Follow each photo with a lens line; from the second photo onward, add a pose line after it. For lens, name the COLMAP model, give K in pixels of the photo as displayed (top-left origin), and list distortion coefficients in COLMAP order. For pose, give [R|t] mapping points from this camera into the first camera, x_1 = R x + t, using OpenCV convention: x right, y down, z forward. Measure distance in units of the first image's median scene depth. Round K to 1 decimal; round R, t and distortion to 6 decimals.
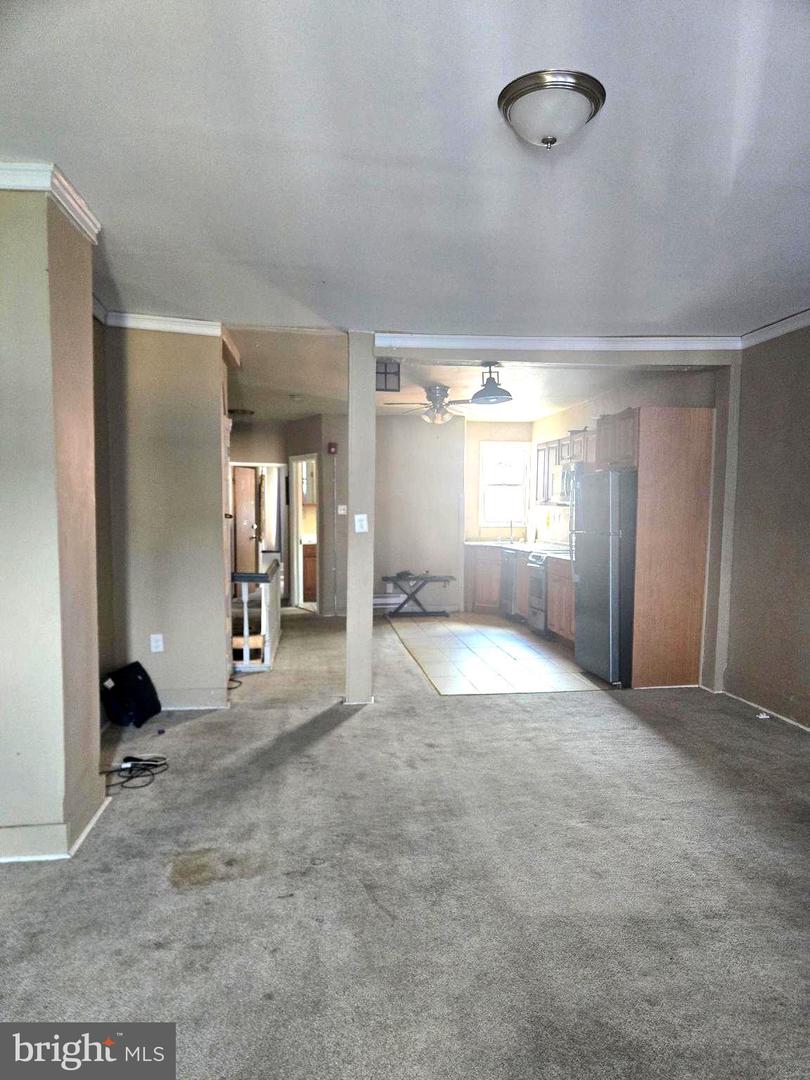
lens RADIAL K [[706.0, 0, 408.2], [0, 706.0, 560.8], [0, 0, 1]] dist [0.083268, -0.088090]
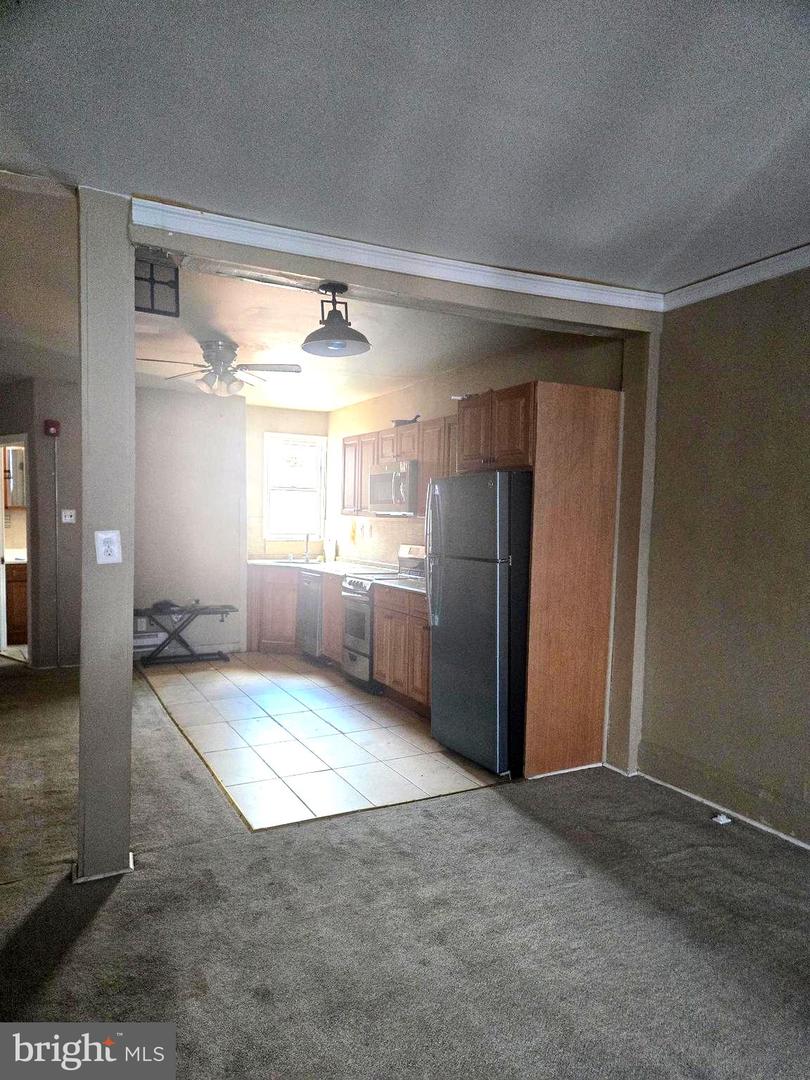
lens RADIAL K [[706.0, 0, 408.2], [0, 706.0, 560.8], [0, 0, 1]] dist [0.083268, -0.088090]
pose [[0.939084, -0.007835, 0.343599, -0.027476], [0.010760, 0.999920, -0.006607, -0.025722], [-0.343520, 0.009901, 0.939093, 0.285065]]
